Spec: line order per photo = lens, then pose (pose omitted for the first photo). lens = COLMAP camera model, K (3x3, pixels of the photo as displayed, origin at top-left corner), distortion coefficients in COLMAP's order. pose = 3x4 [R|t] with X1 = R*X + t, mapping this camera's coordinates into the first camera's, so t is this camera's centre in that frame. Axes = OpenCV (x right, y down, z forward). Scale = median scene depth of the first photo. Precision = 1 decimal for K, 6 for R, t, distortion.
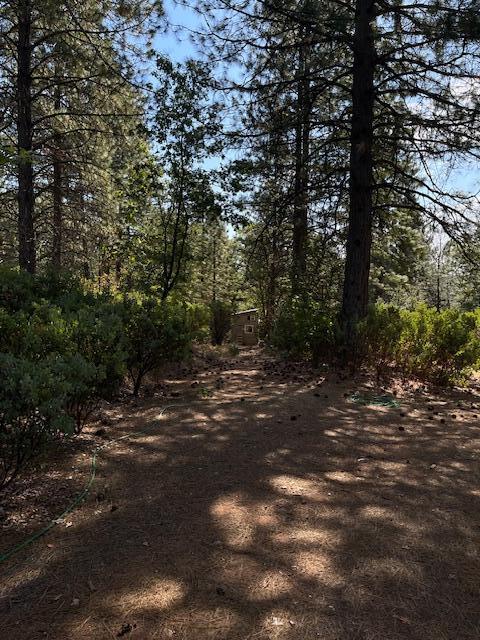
lens RADIAL K [[497.8, 0, 240.0], [0, 497.8, 320.0], [0, 0, 1]] dist [0.048582, -0.002276]
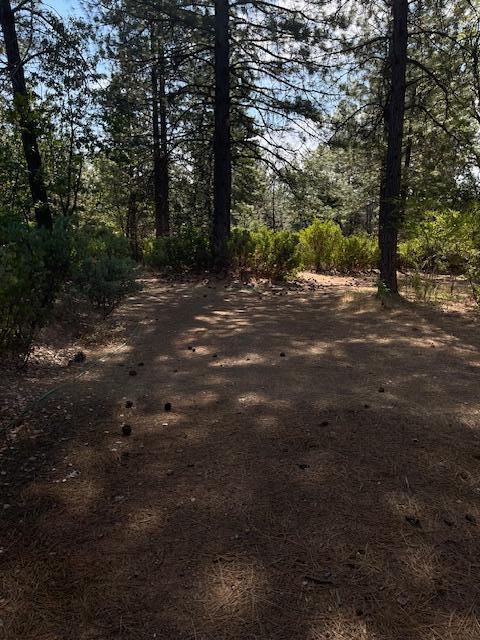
lens RADIAL K [[497.8, 0, 240.0], [0, 497.8, 320.0], [0, 0, 1]] dist [0.048582, -0.002276]
pose [[0.951475, -0.074820, 0.298493, -0.185341], [0.028125, 0.987076, 0.157767, 0.002319], [-0.306439, -0.141716, 0.941282, -0.436738]]
